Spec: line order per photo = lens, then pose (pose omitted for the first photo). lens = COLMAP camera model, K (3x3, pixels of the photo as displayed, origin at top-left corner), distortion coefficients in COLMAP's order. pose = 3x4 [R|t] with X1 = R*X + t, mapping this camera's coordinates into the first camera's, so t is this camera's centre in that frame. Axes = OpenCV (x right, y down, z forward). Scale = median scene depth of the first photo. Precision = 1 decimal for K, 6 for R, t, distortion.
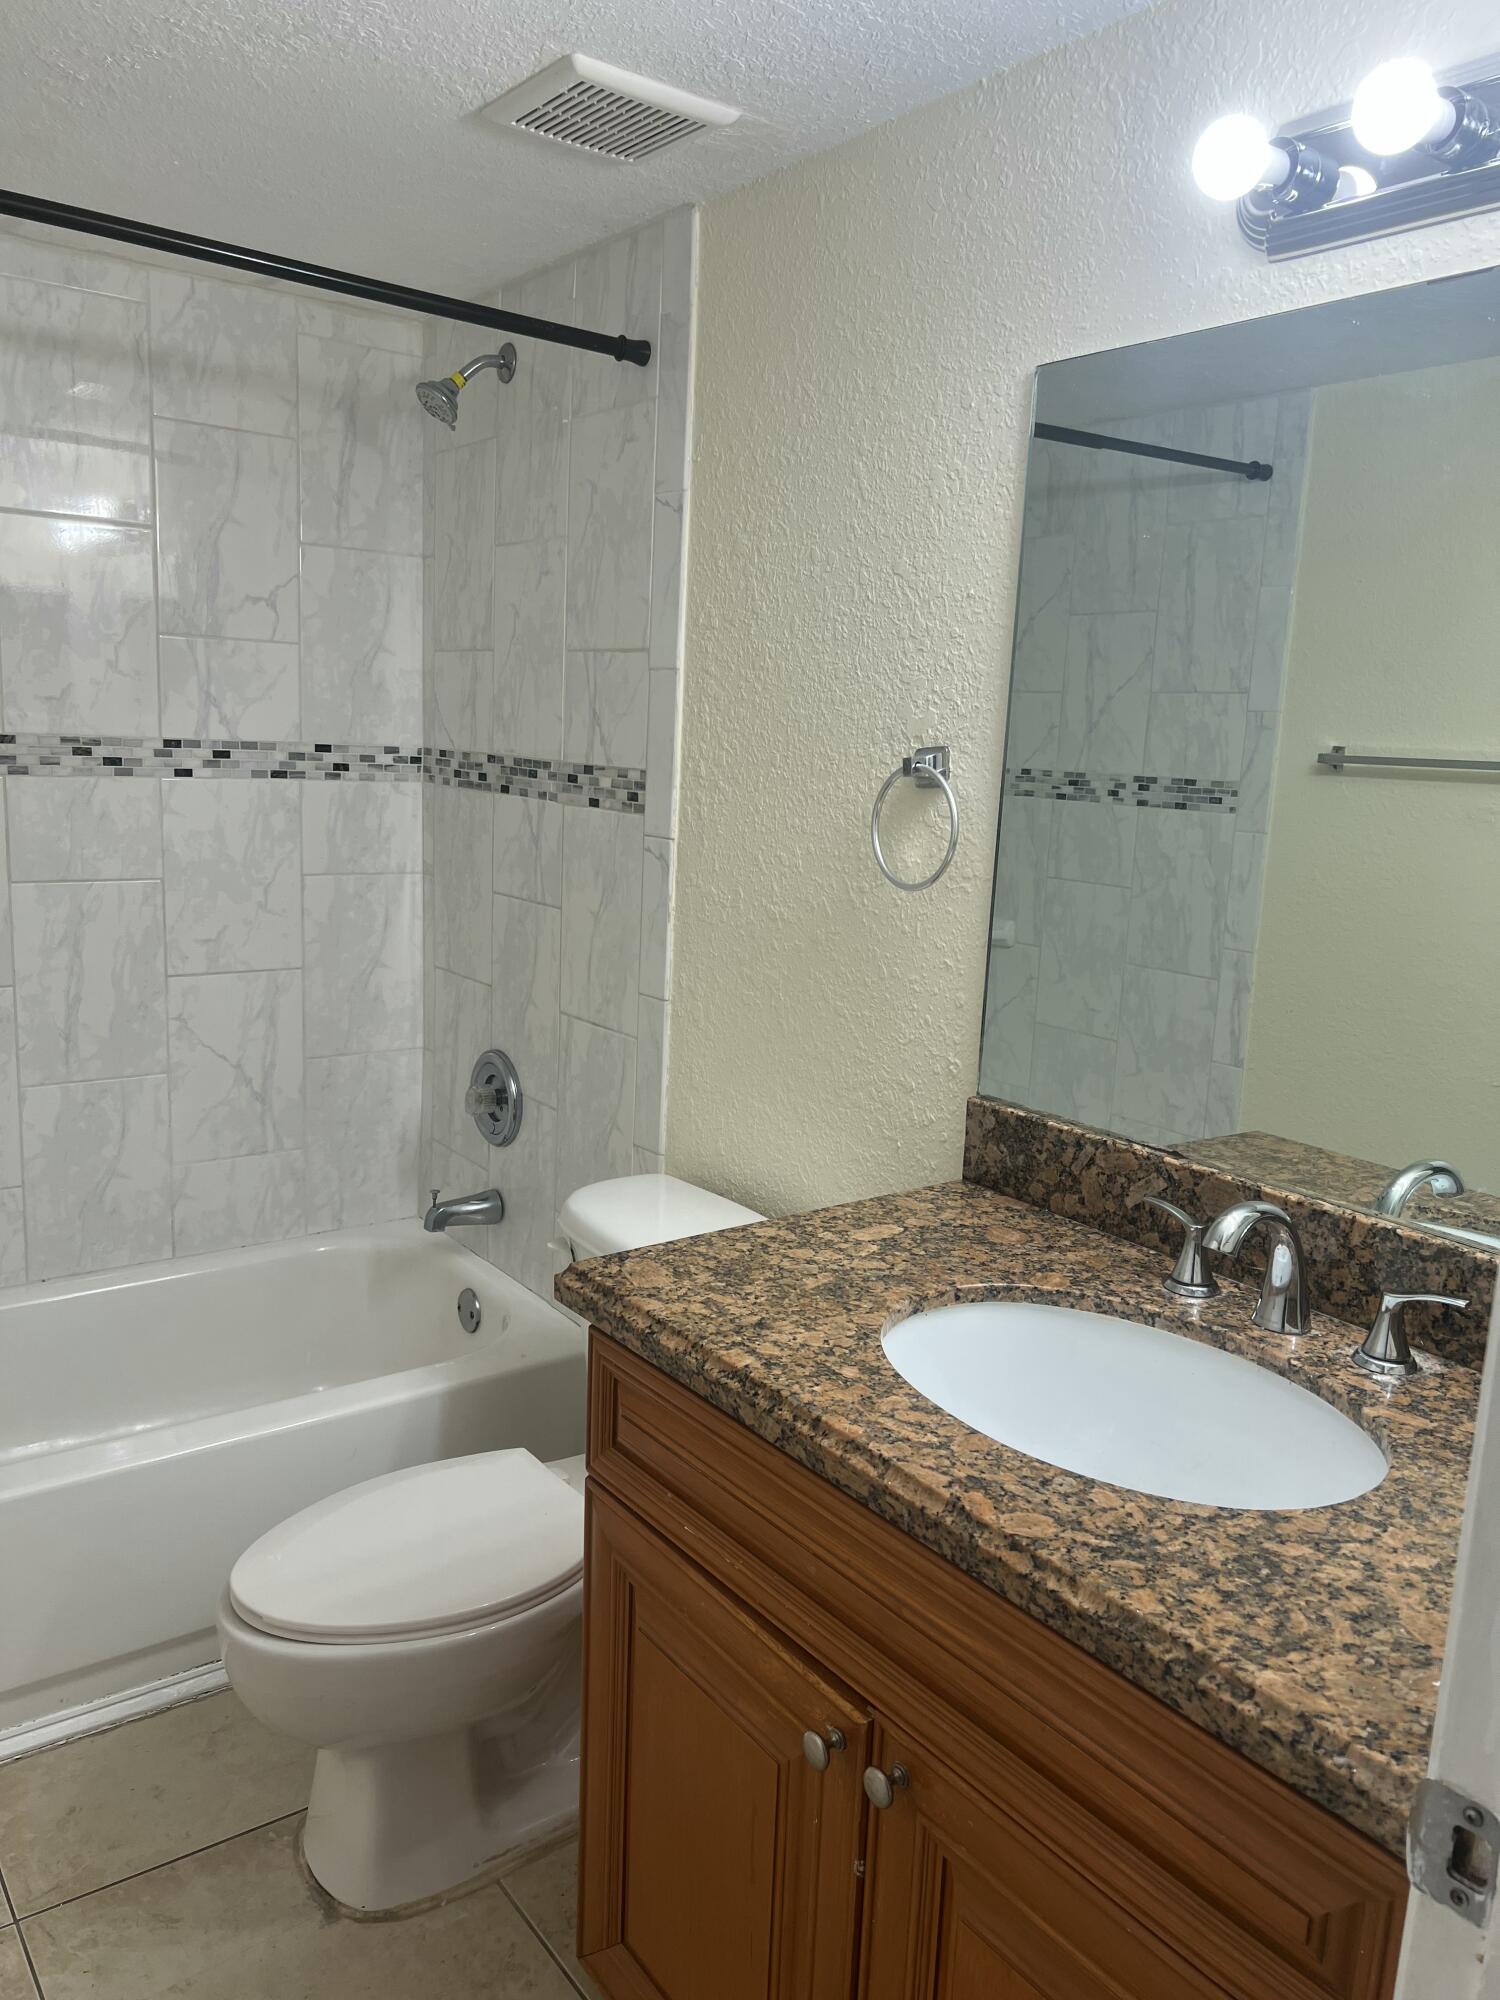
lens RADIAL K [[1508.2, 0, 735.6], [0, 1508.2, 1011.5], [0, 0, 1]] dist [0.048977, -0.063456]
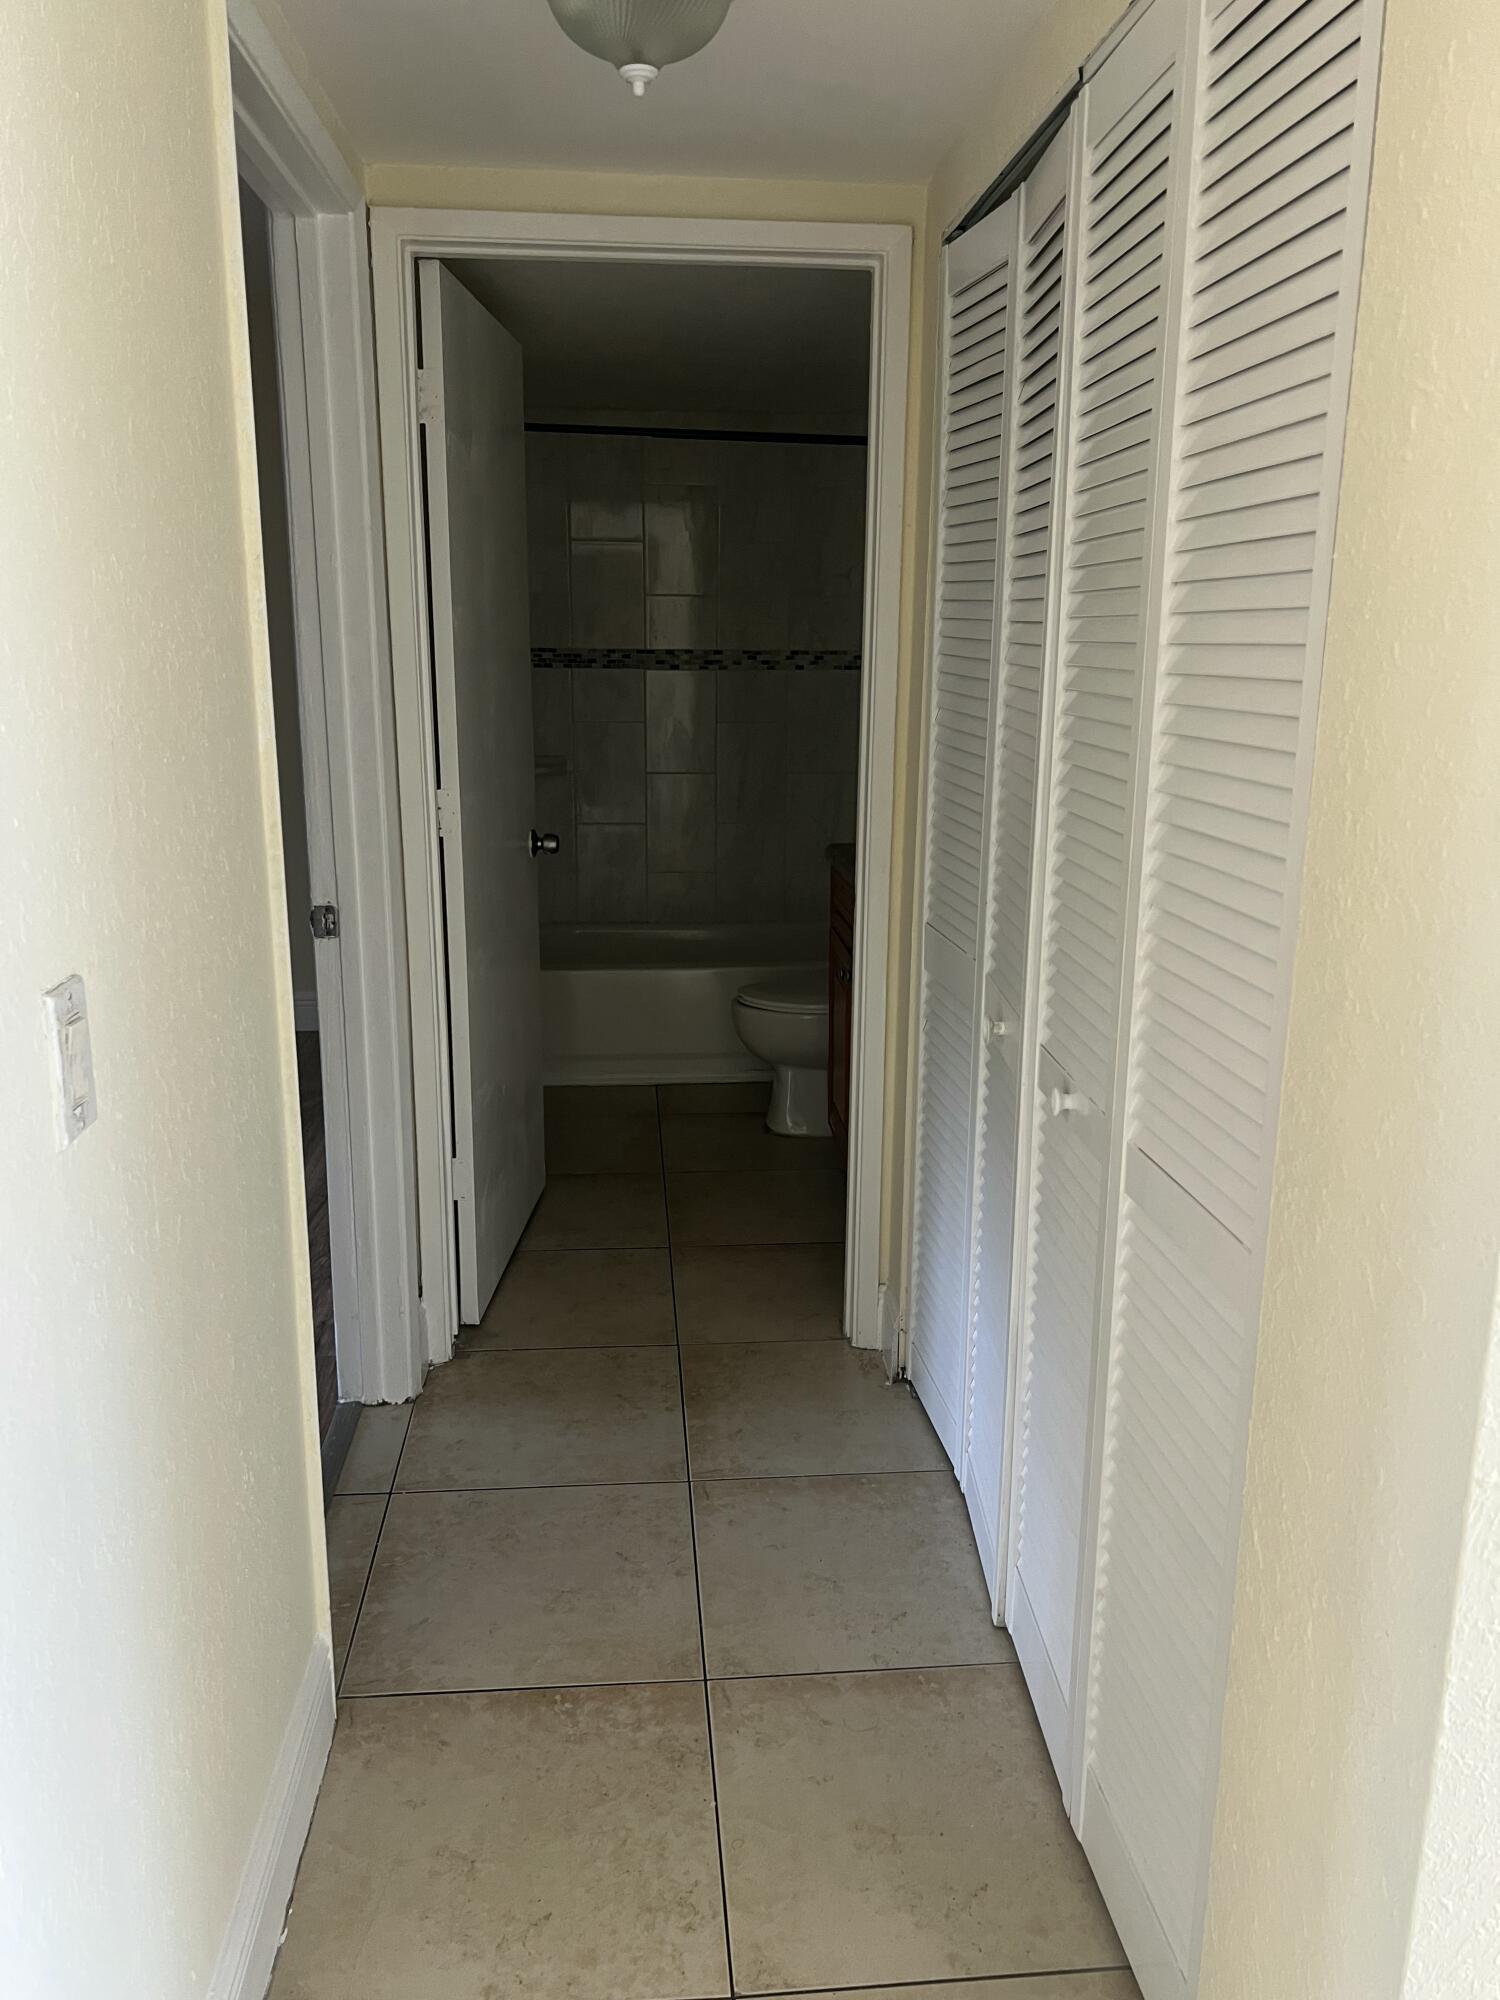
lens RADIAL K [[1508.2, 0, 749.5], [0, 1508.2, 993.4], [0, 0, 1]] dist [0.048977, -0.063456]
pose [[0.854212, 0.085176, -0.512901, 0.696297], [-0.067414, 0.996307, 0.053179, 0.183705], [0.515536, -0.010849, 0.856799, -0.805750]]
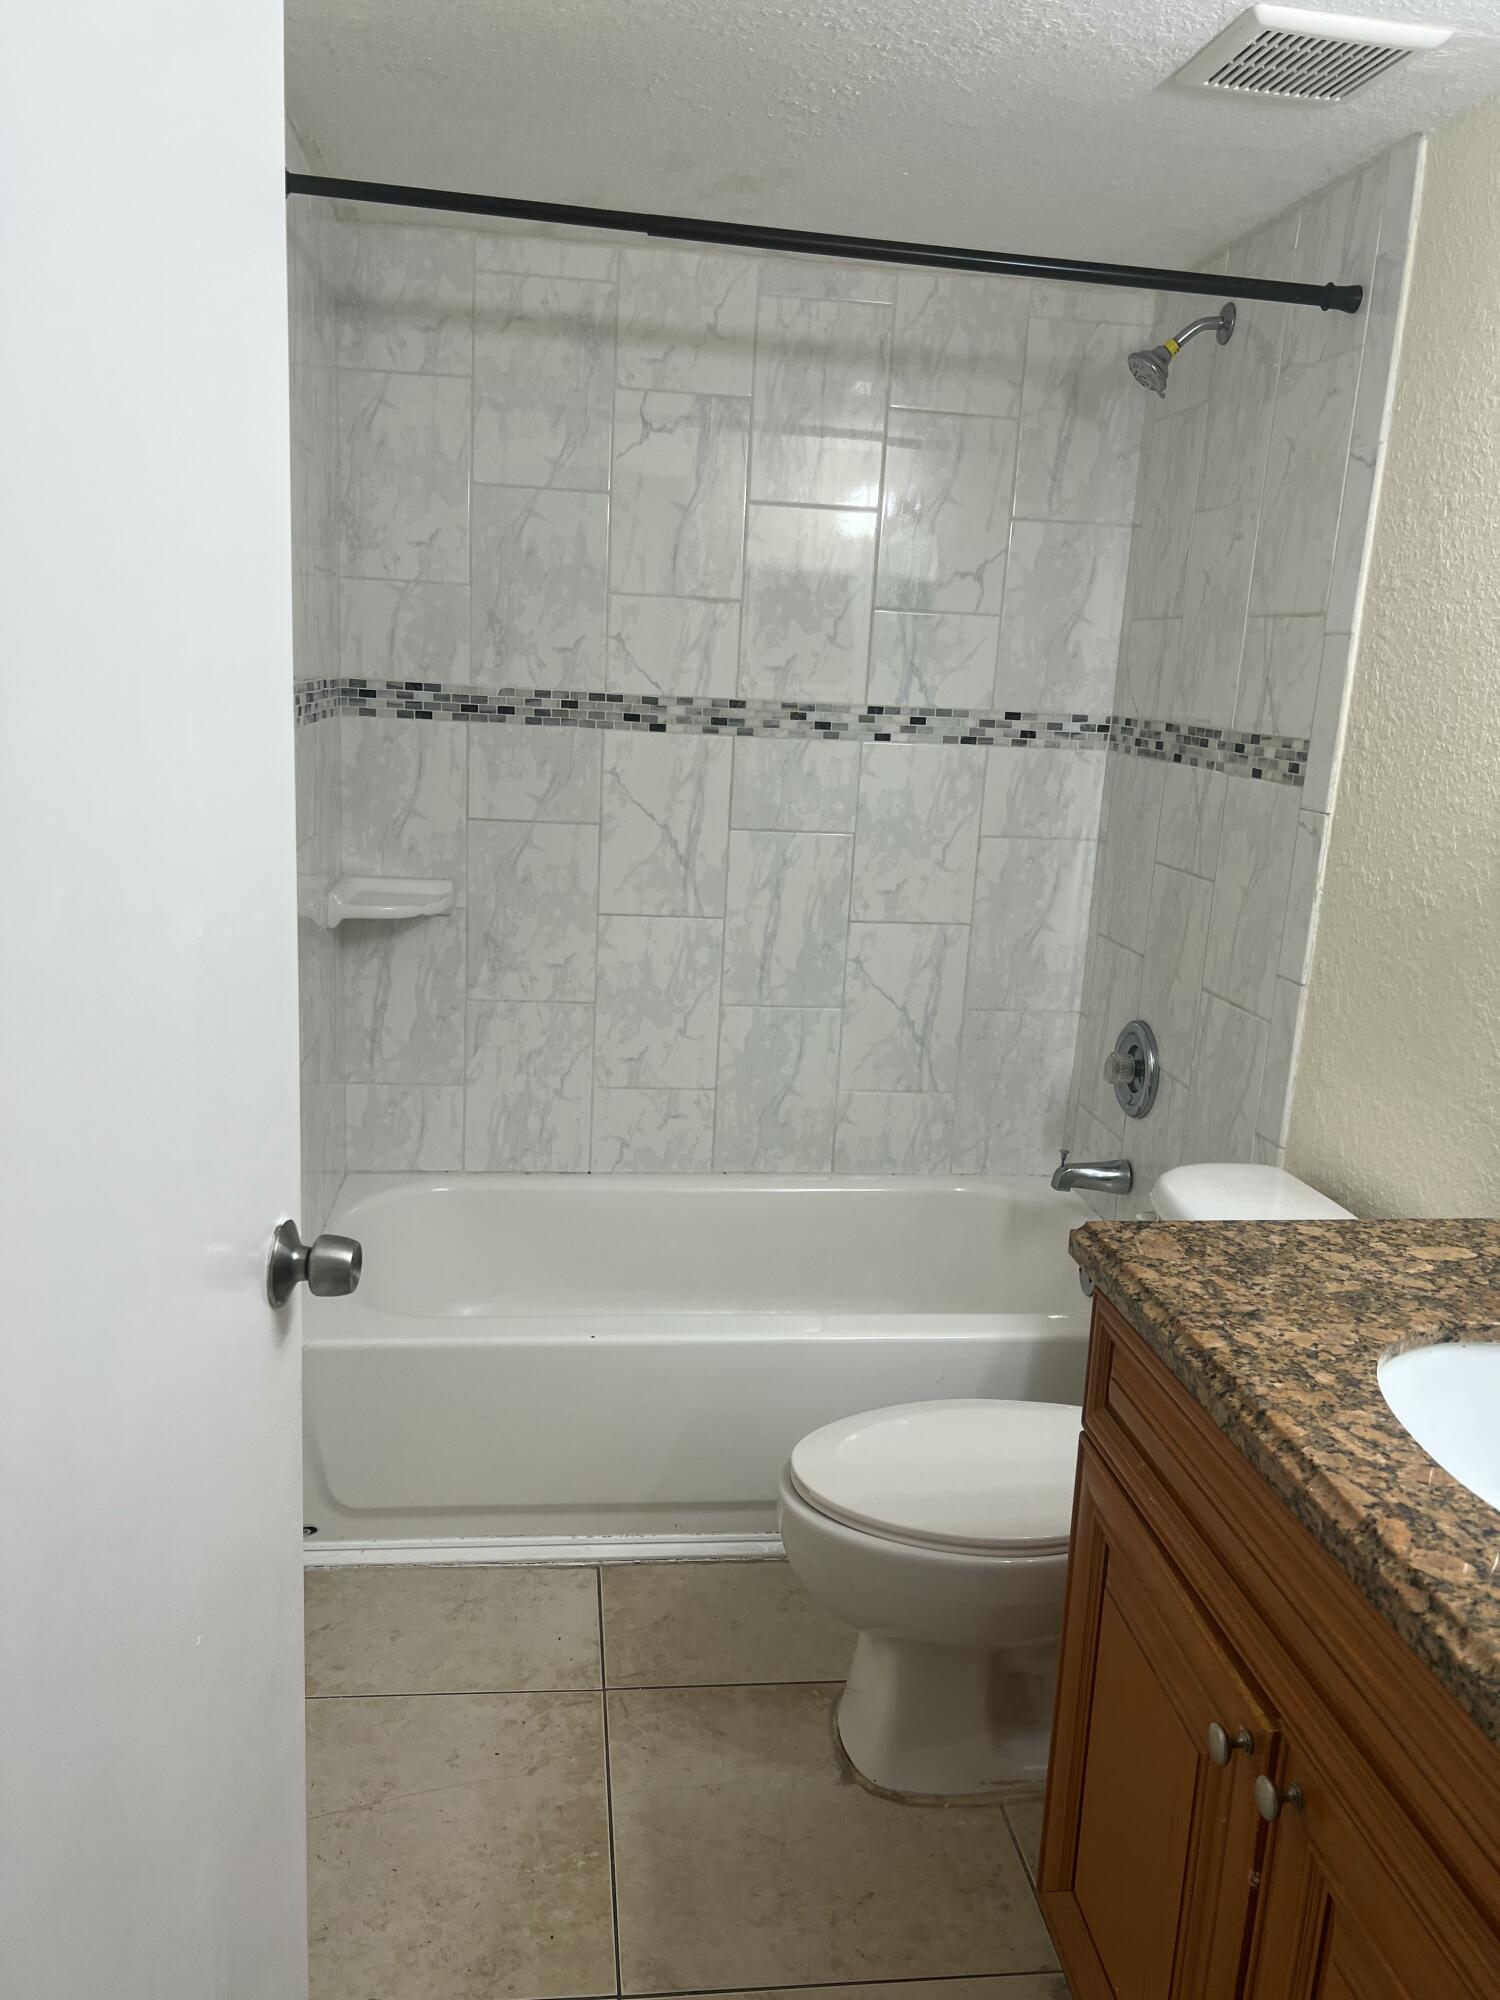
lens RADIAL K [[1508.2, 0, 732.9], [0, 1508.2, 1007.7], [0, 0, 1]] dist [0.048977, -0.063456]
pose [[0.870883, 0.109165, -0.479214, 0.095897], [-0.102196, 0.993931, 0.040697, 0.004151], [0.480748, 0.013531, 0.876754, -0.006297]]
